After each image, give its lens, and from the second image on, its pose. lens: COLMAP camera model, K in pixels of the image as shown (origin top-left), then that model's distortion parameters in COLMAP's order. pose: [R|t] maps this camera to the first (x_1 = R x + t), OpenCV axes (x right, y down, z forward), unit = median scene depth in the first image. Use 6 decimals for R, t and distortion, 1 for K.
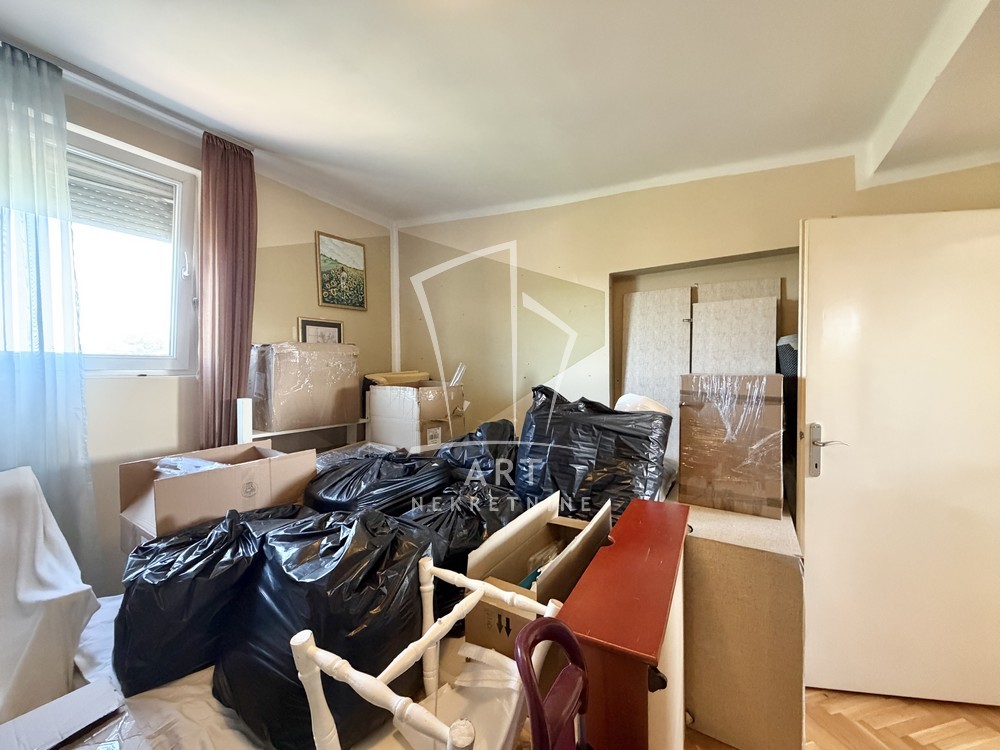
lens RADIAL K [[398.4, 0, 494.5], [0, 398.4, 377.3], [0, 0, 1]] dist [0.000558, -0.000154]
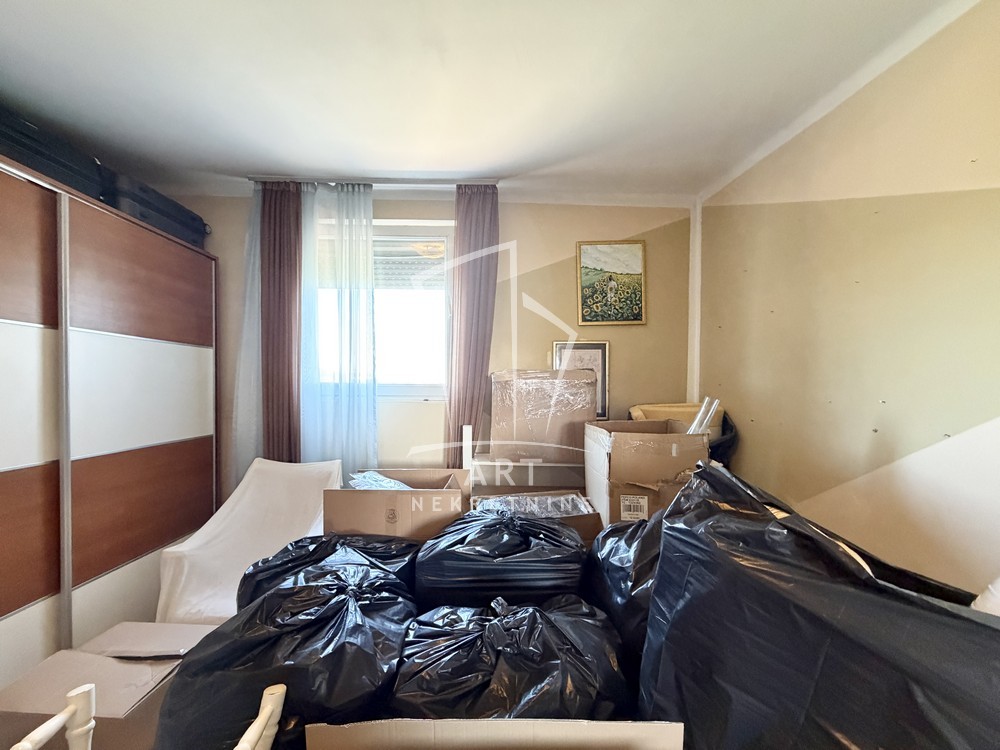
lens RADIAL K [[411.3, 0, 489.4], [0, 411.3, 395.1], [0, 0, 1]] dist [0.001427, 0.000059]
pose [[0.529611, 0.026647, -0.847822, 0.230925], [-0.031301, 0.999440, 0.011860, -0.030057], [0.847663, 0.020256, 0.530148, 0.346539]]
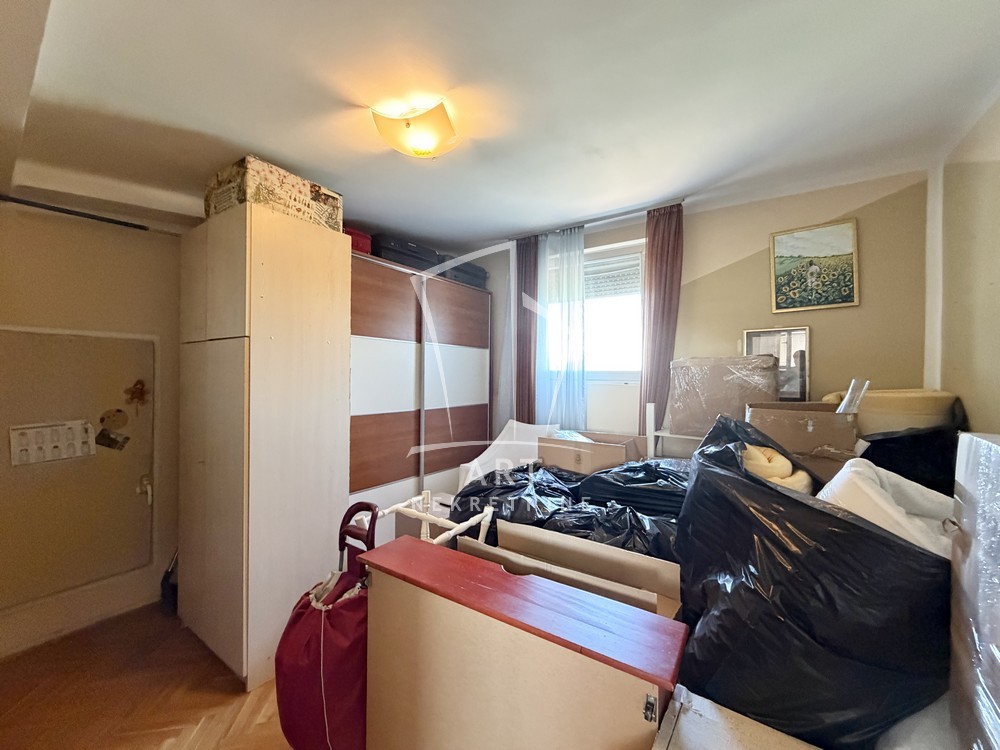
lens RADIAL K [[398.4, 0, 494.5], [0, 398.4, 377.3], [0, 0, 1]] dist [0.000558, -0.000154]
pose [[-0.064385, 0.010165, -0.997873, 0.516888], [-0.032266, 0.999404, 0.012263, -0.022364], [0.997403, 0.032987, -0.064018, 0.417212]]
